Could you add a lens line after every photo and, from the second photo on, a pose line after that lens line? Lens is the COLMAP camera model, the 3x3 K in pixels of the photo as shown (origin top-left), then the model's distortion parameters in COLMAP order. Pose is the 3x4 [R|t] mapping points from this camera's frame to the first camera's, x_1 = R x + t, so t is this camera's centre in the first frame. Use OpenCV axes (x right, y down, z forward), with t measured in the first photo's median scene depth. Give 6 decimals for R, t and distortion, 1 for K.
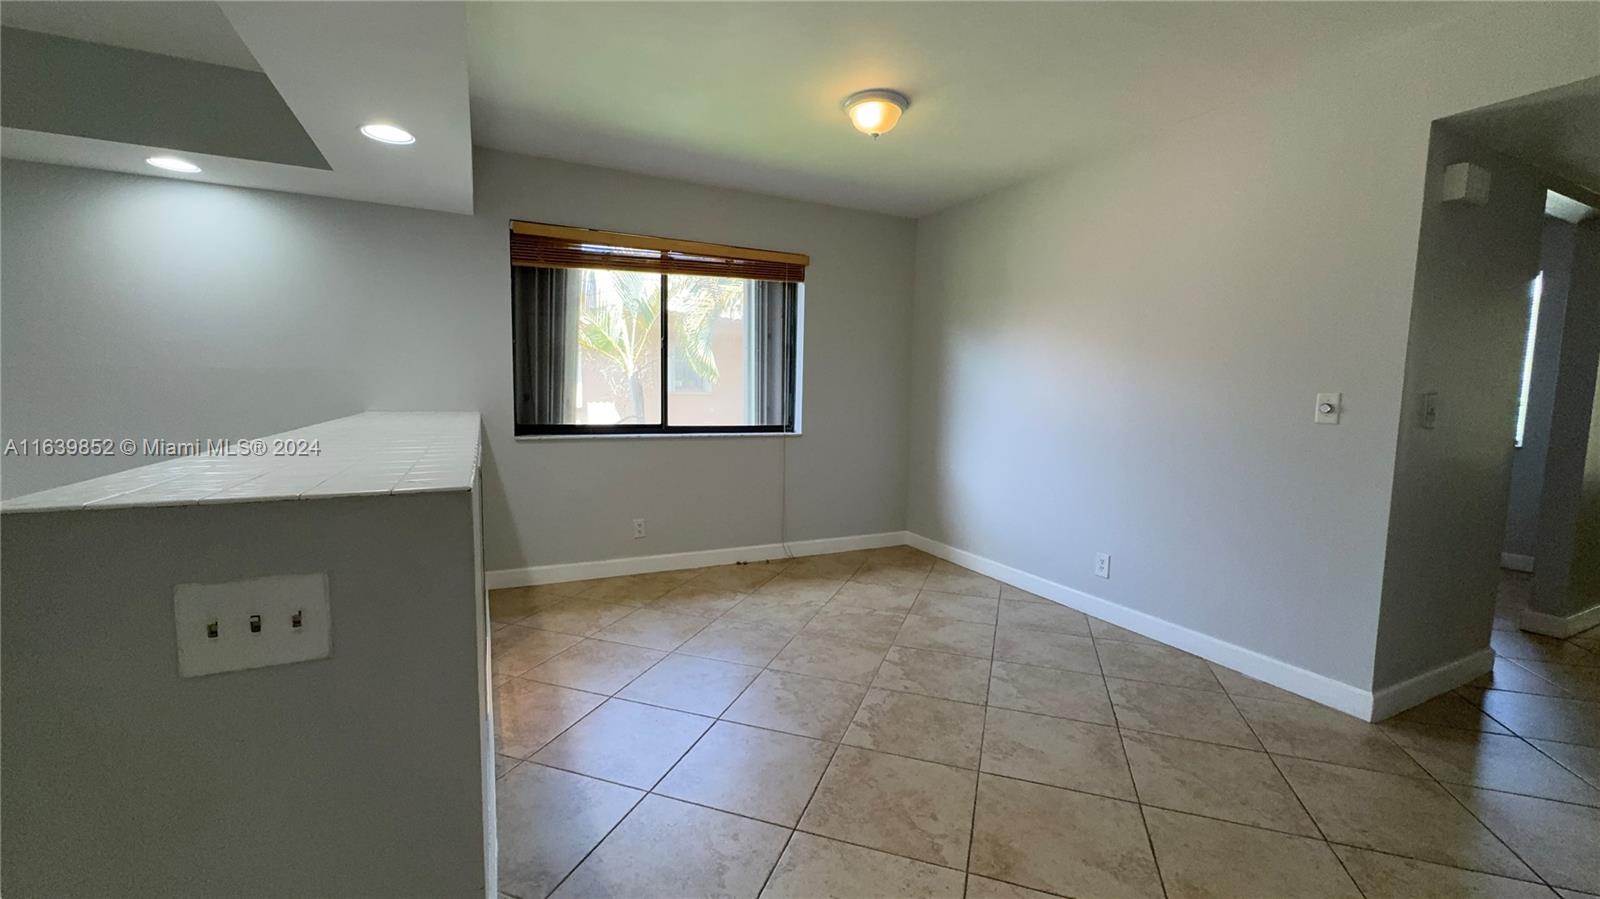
lens RADIAL K [[641.9, 0, 800.4], [0, 641.9, 450.8], [0, 0, 1]] dist [-0.003939, 0.000080]
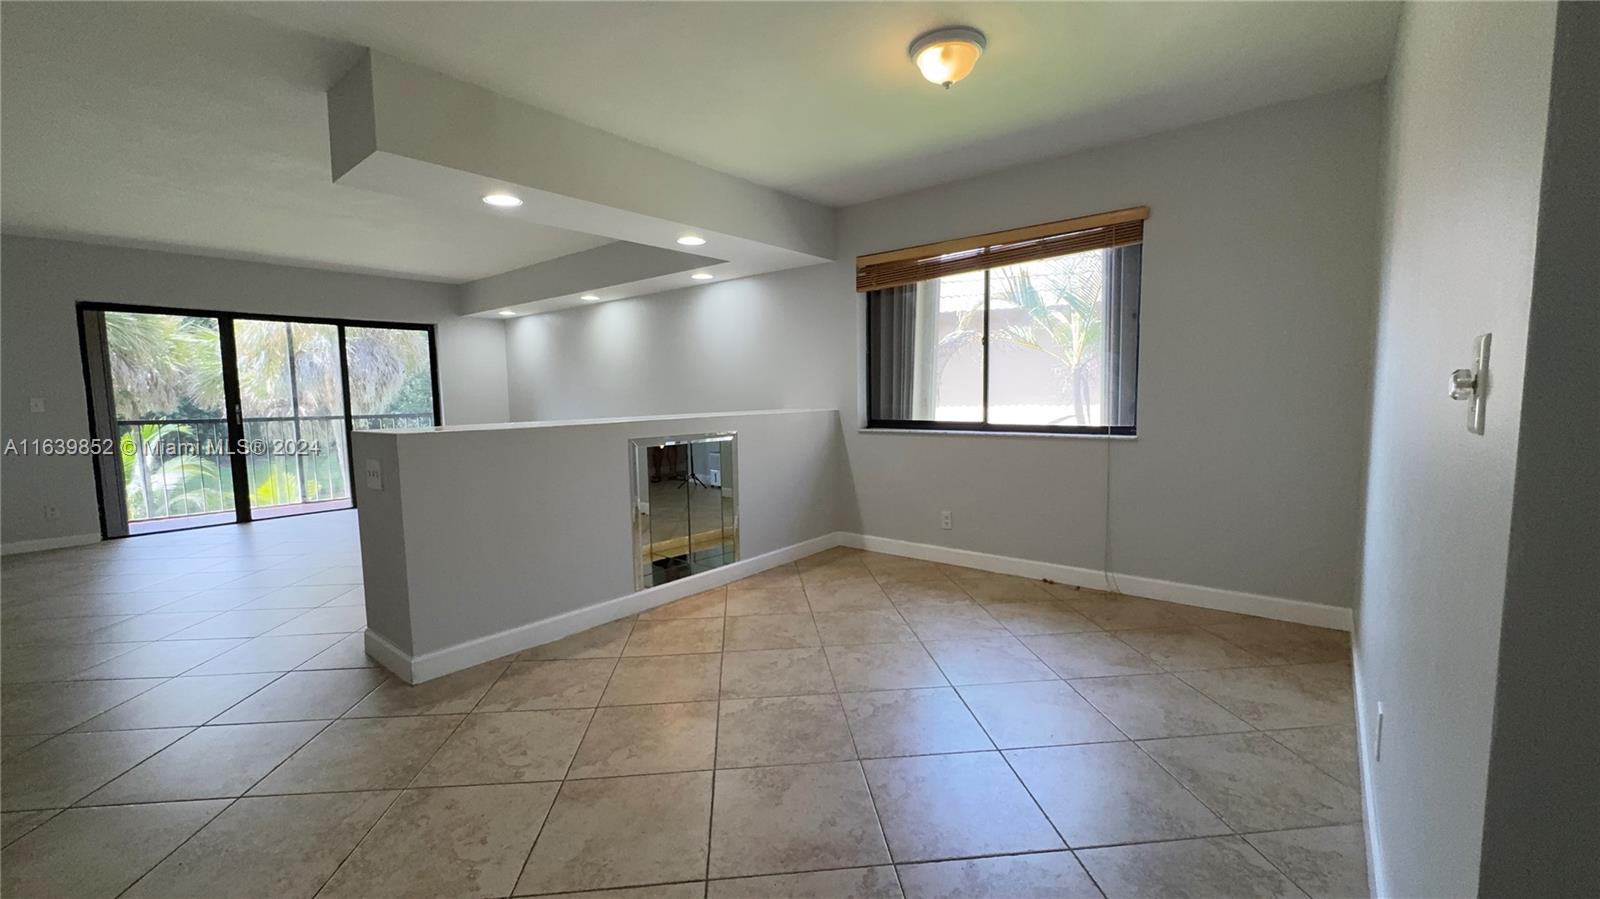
lens RADIAL K [[641.9, 0, 799.7], [0, 641.9, 454.3], [0, 0, 1]] dist [-0.002029, 0.000077]
pose [[0.410648, 0.061258, -0.909734, 0.607753], [-0.060222, 0.997384, 0.039977, -0.014061], [0.909803, 0.038370, 0.413263, 0.351744]]
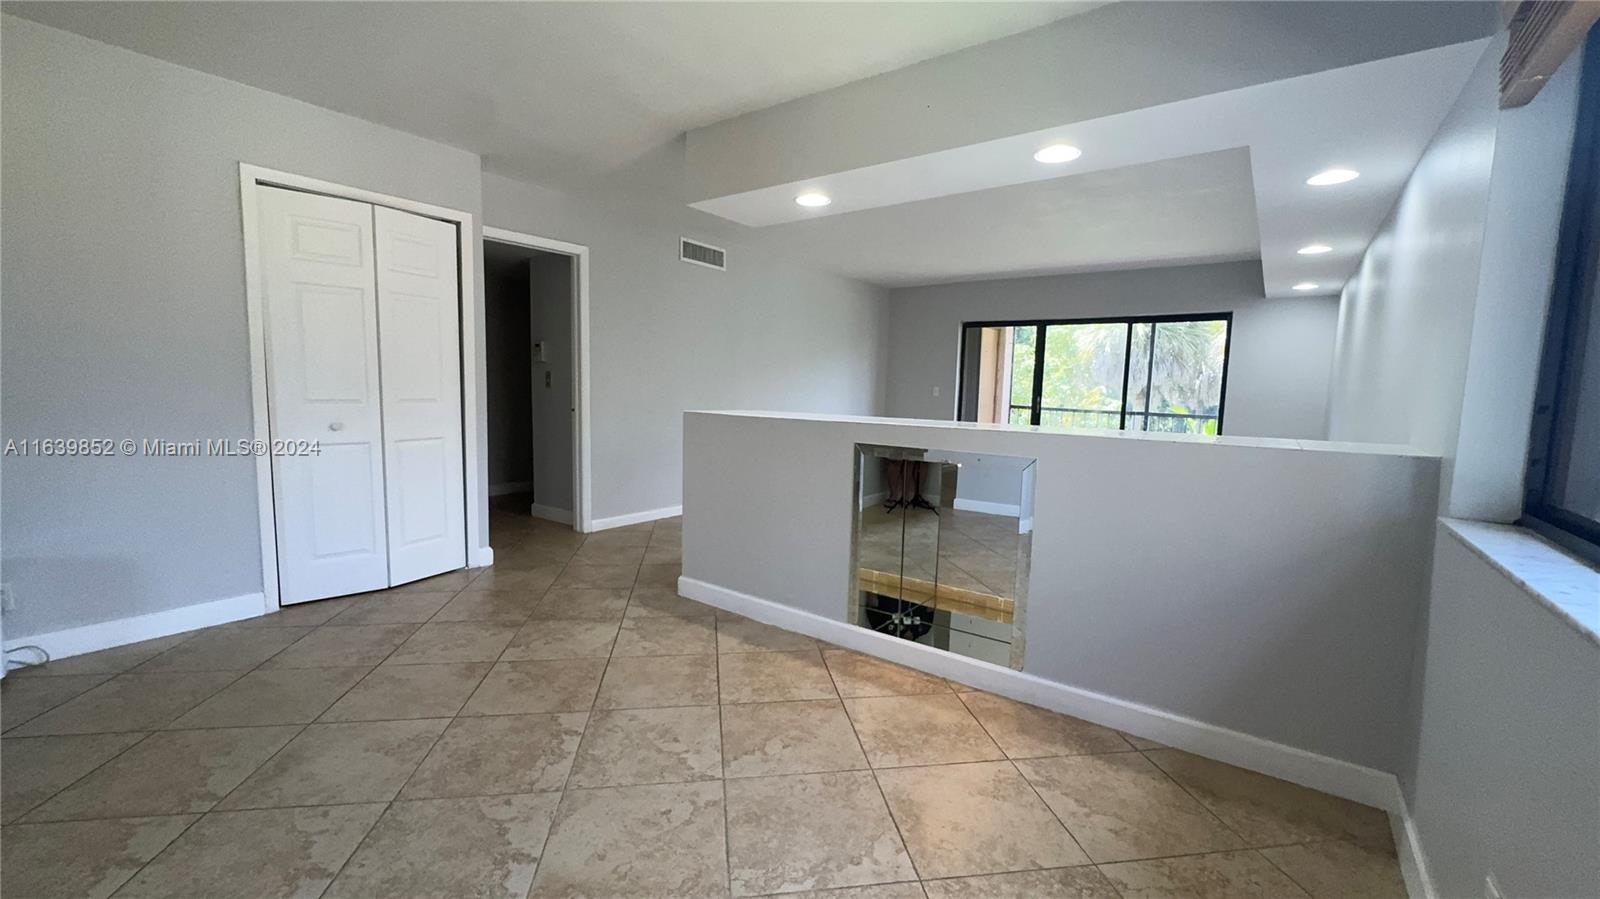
lens RADIAL K [[641.9, 0, 799.7], [0, 641.9, 454.3], [0, 0, 1]] dist [-0.002029, 0.000077]
pose [[-0.885818, 0.004875, -0.464006, 0.133644], [-0.087918, 0.980070, 0.178138, -0.095778], [0.455627, 0.198593, -0.867735, 1.083812]]
